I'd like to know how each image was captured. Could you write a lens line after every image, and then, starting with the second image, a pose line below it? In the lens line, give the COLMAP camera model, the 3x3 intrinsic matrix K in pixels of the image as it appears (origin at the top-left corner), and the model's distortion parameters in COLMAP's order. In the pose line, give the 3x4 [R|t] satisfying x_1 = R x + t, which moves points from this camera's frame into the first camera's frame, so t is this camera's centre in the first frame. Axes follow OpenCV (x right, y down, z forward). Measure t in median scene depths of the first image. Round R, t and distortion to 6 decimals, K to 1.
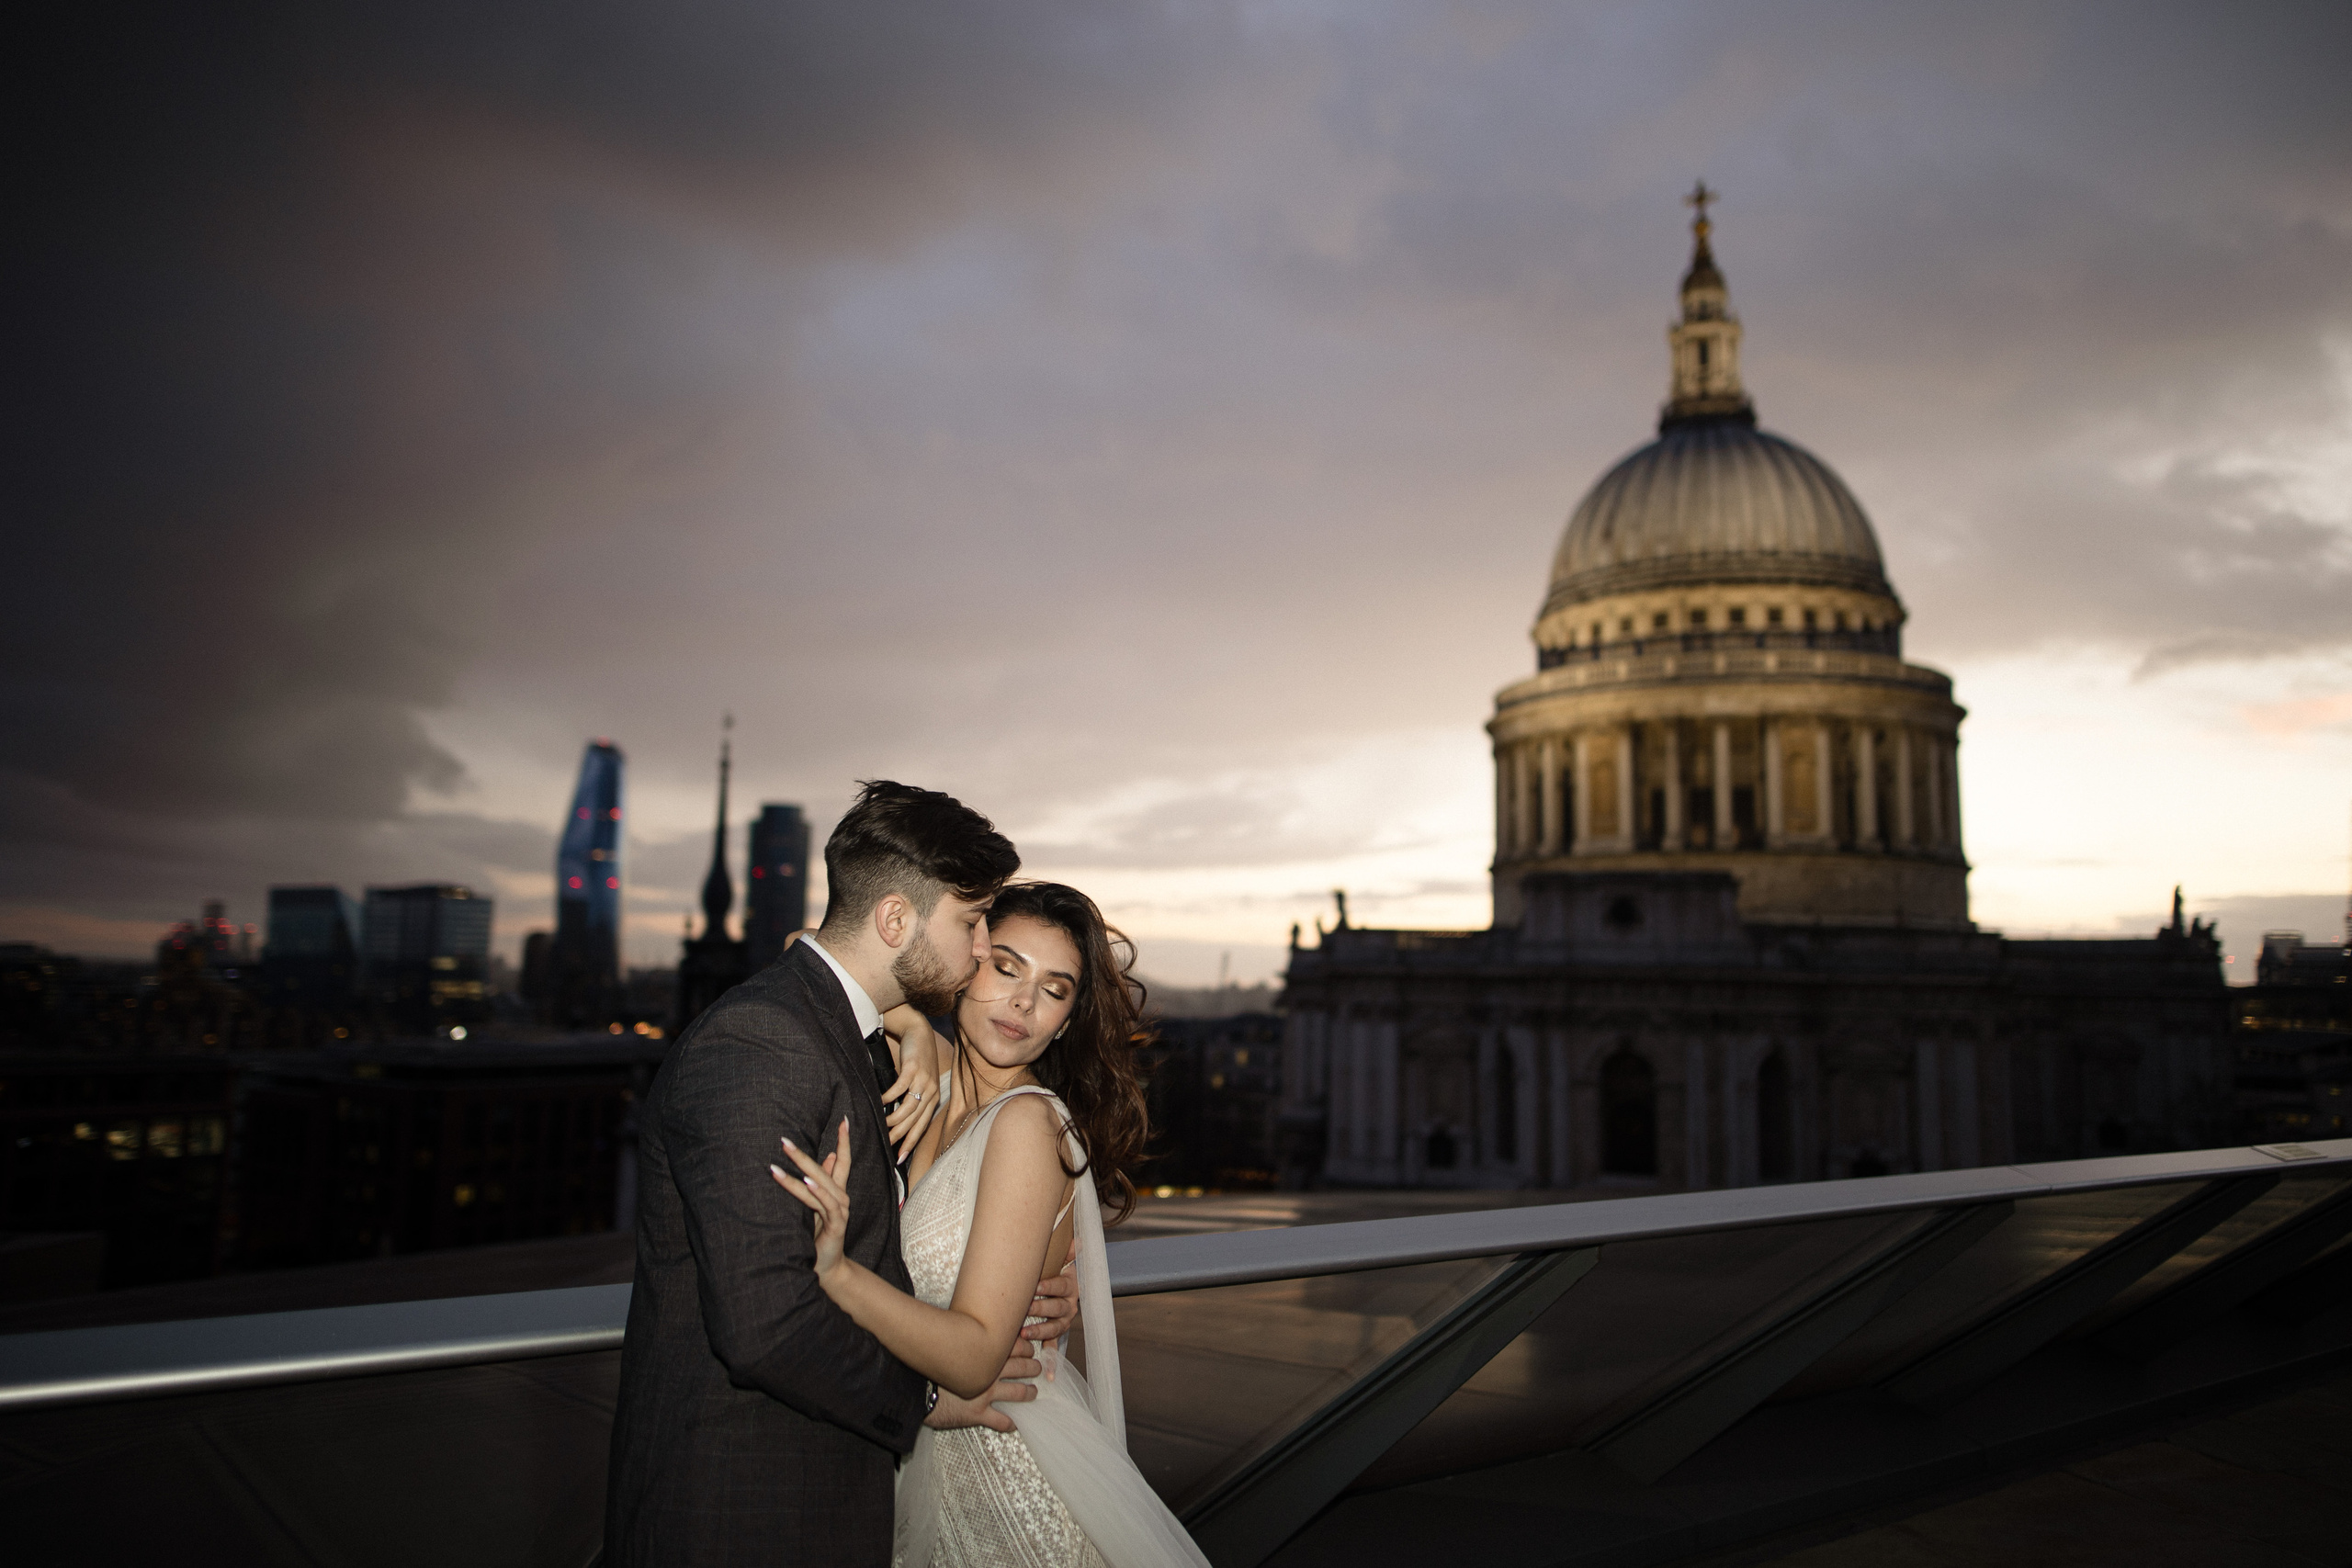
lens RADIAL K [[1572.3, 0, 1166.3], [0, 1572.3, 767.4], [0, 0, 1]] dist [-0.000435, -0.007876]
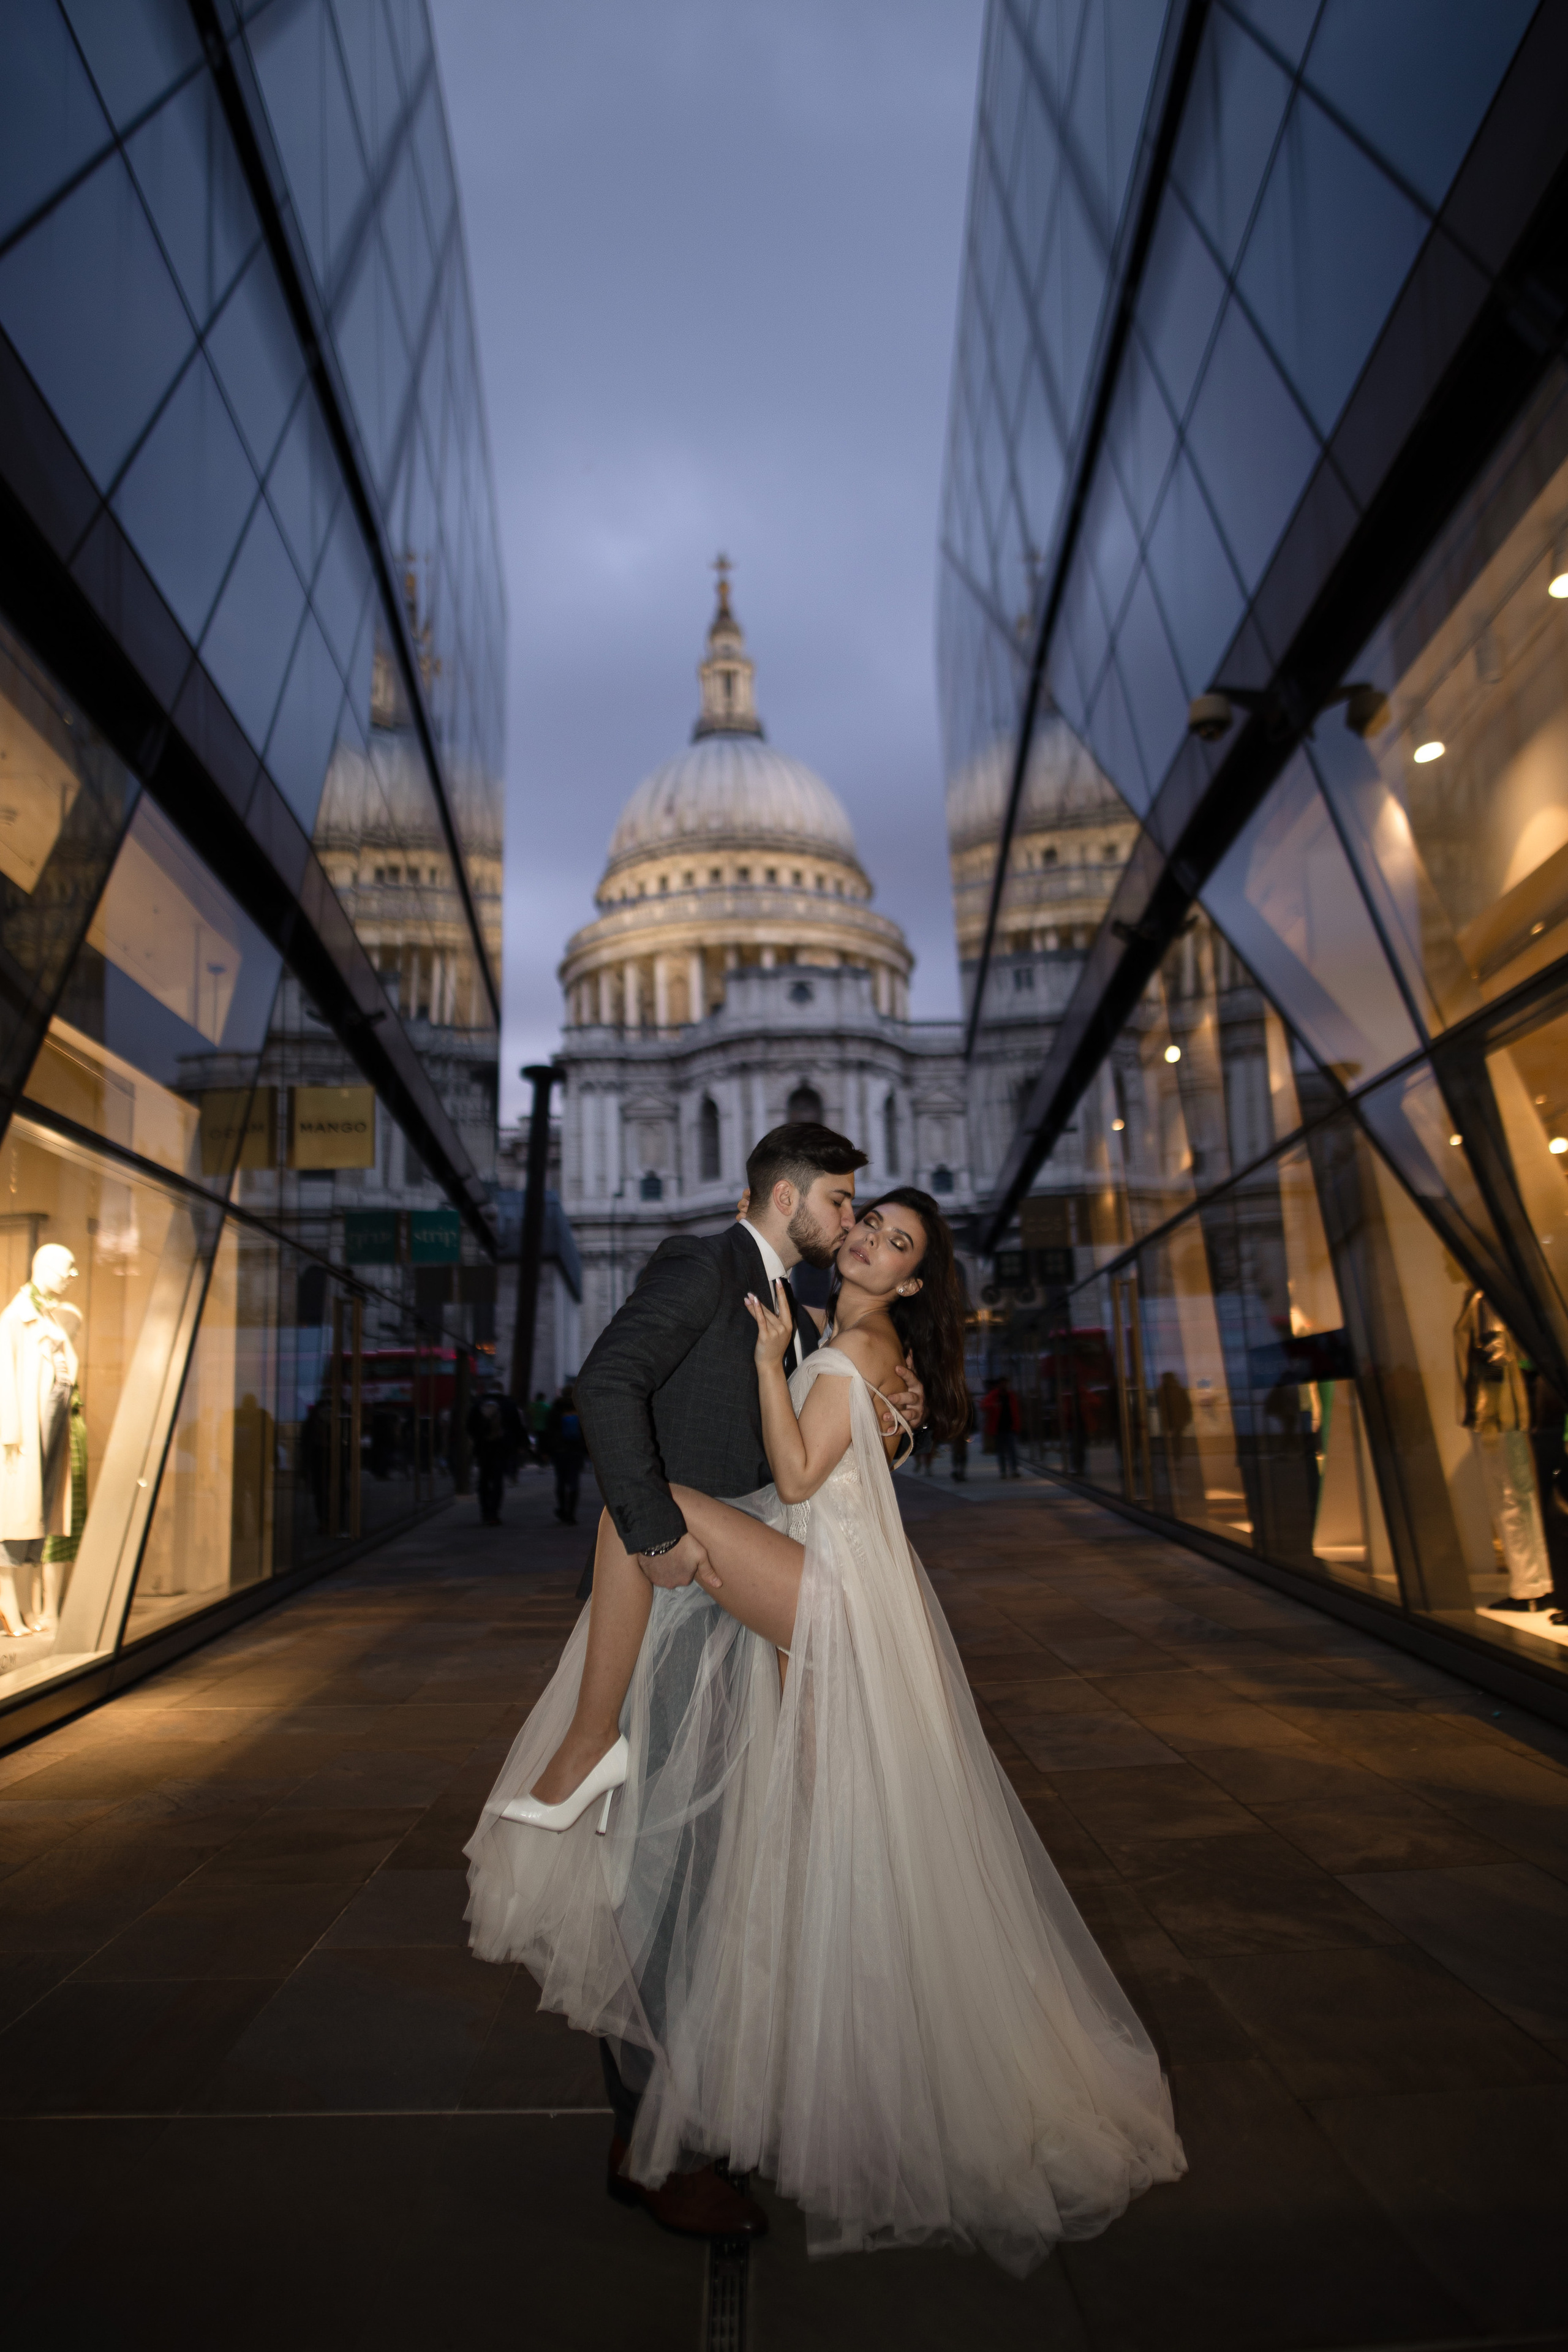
lens RADIAL K [[1572.4, 0, 787.6], [0, 1572.4, 1169.3], [0, 0, 1]] dist [-0.000435, -0.007876]
pose [[0.873111, 0.018027, 0.487188, -0.257515], [-0.005186, 0.999603, -0.027692, 0.184399], [-0.487494, 0.021652, 0.872858, -0.141828]]
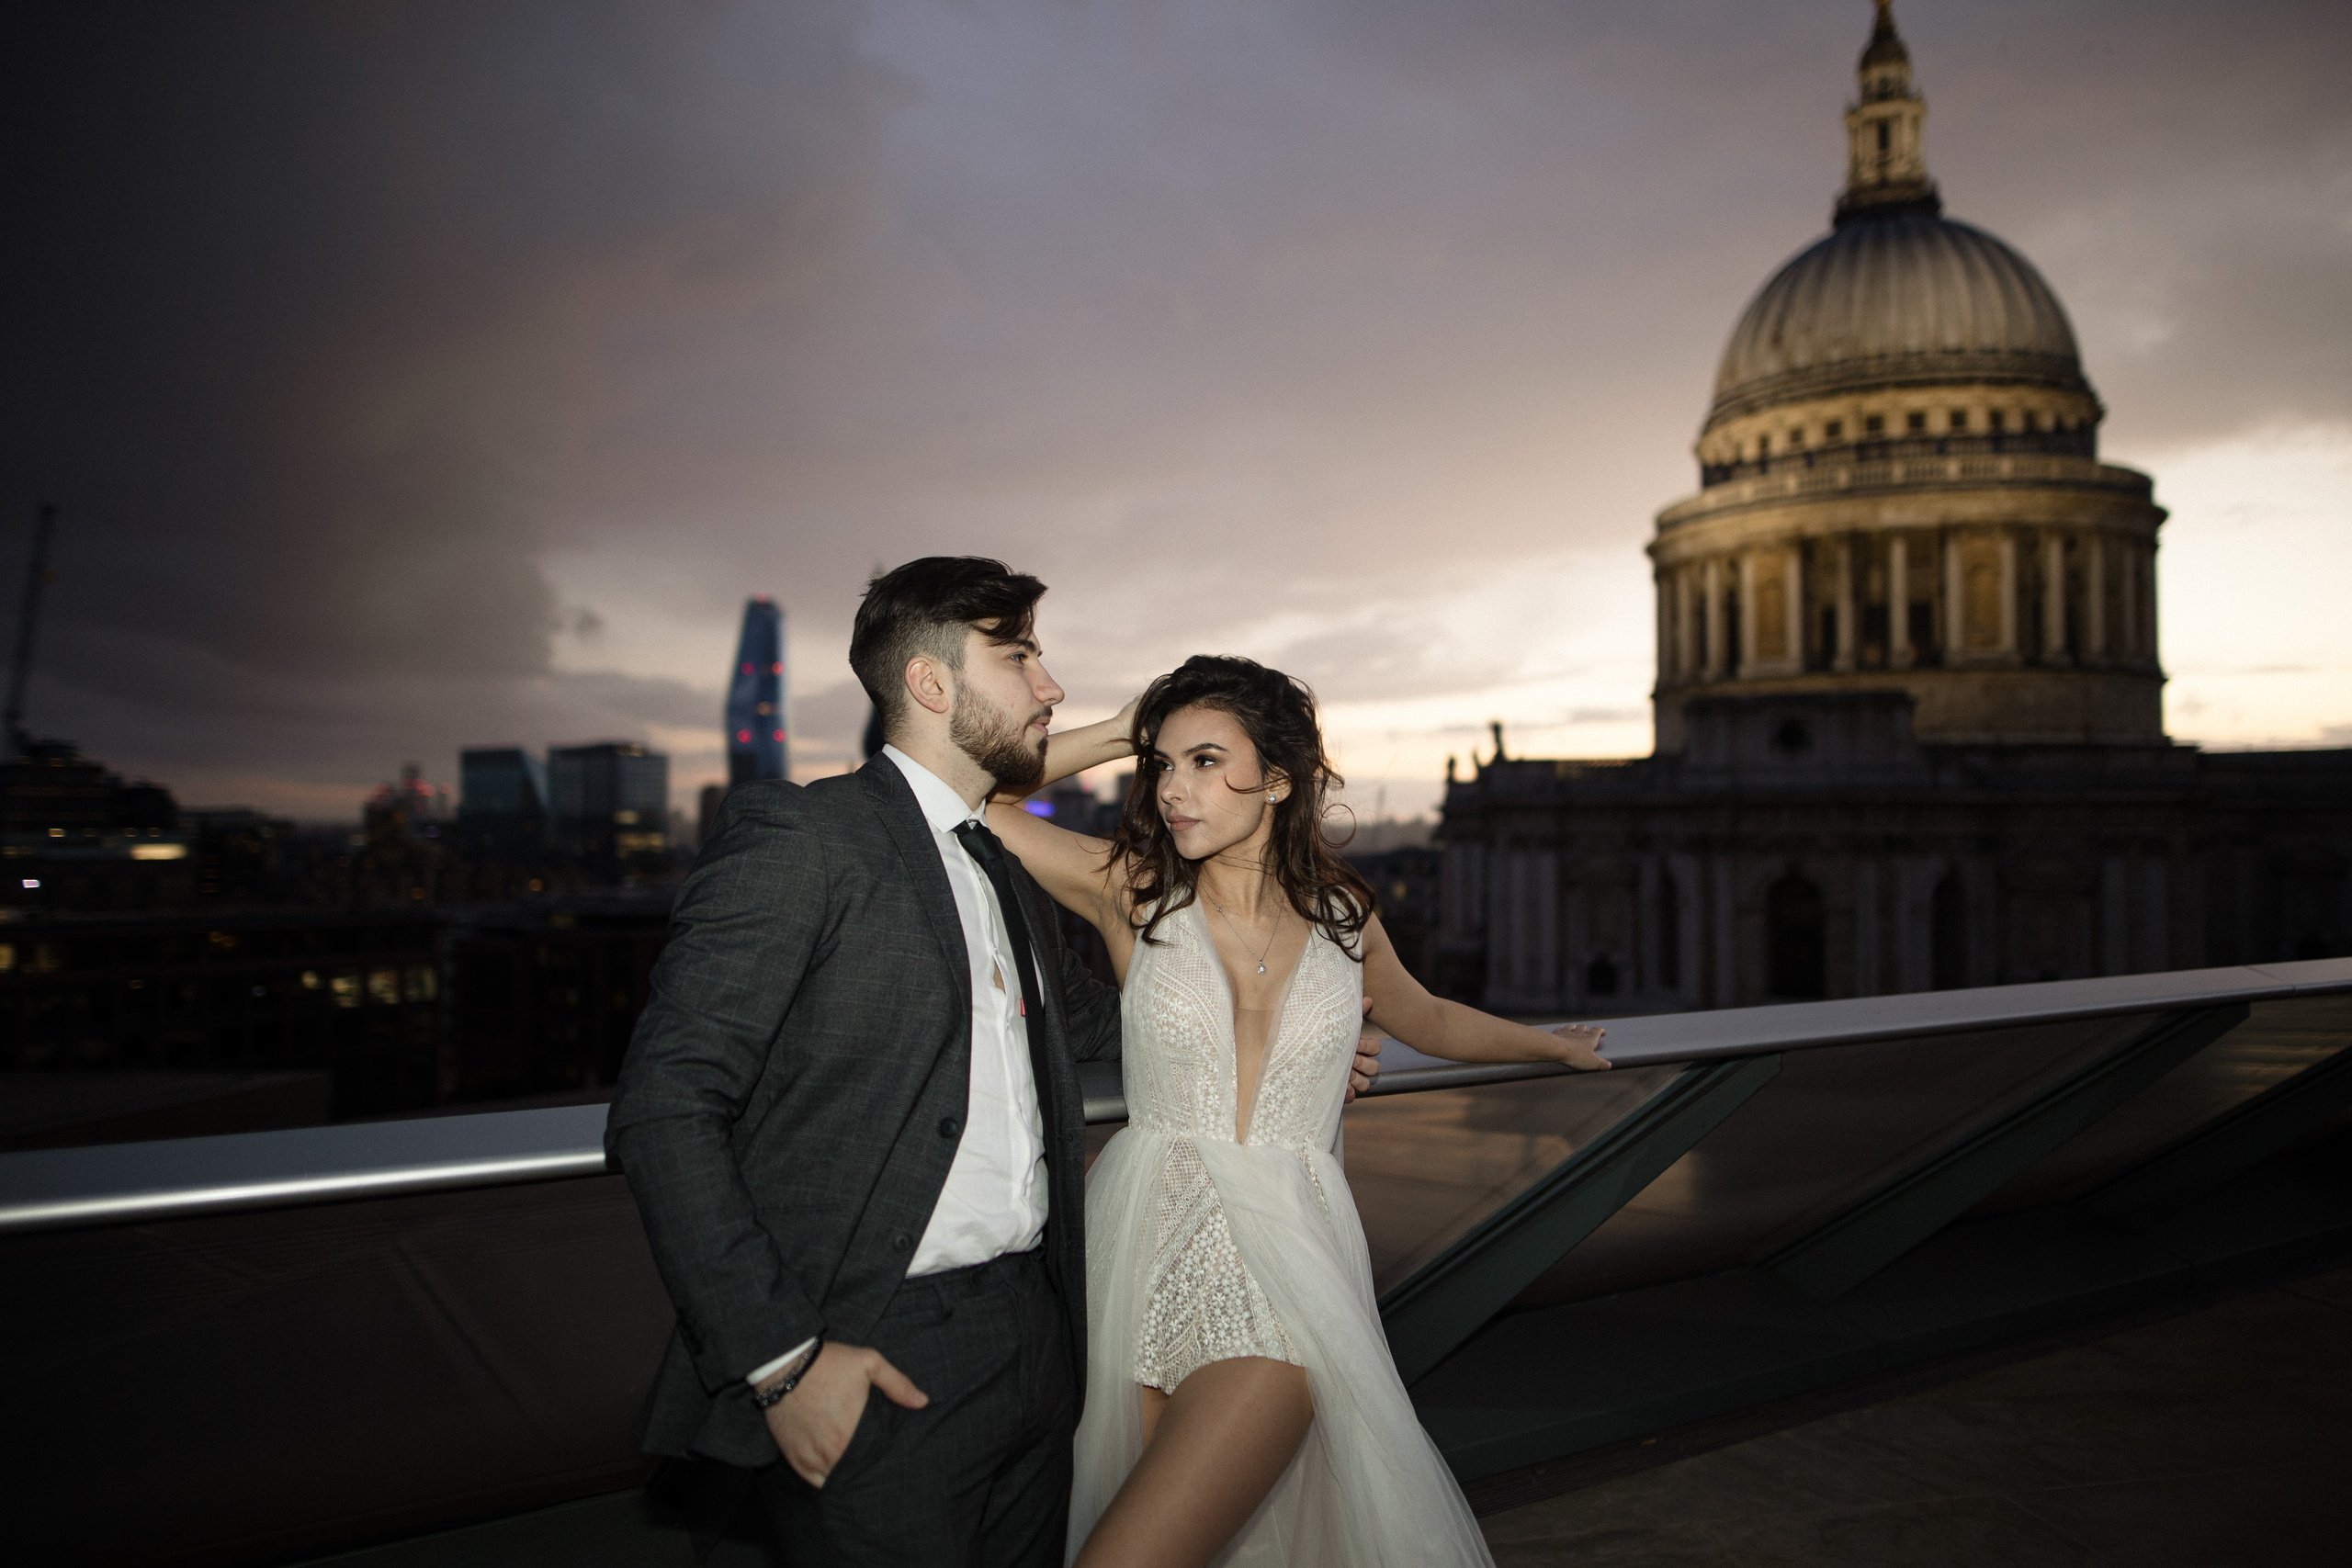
lens RADIAL K [[1572.3, 0, 1188.4], [0, 1572.3, 779.9], [0, 0, 1]] dist [-0.000435, -0.007876]
pose [[0.996094, -0.025623, -0.084505, 0.000441], [0.034721, 0.993543, 0.108016, 0.001085], [0.081192, -0.110528, 0.990551, 0.002588]]
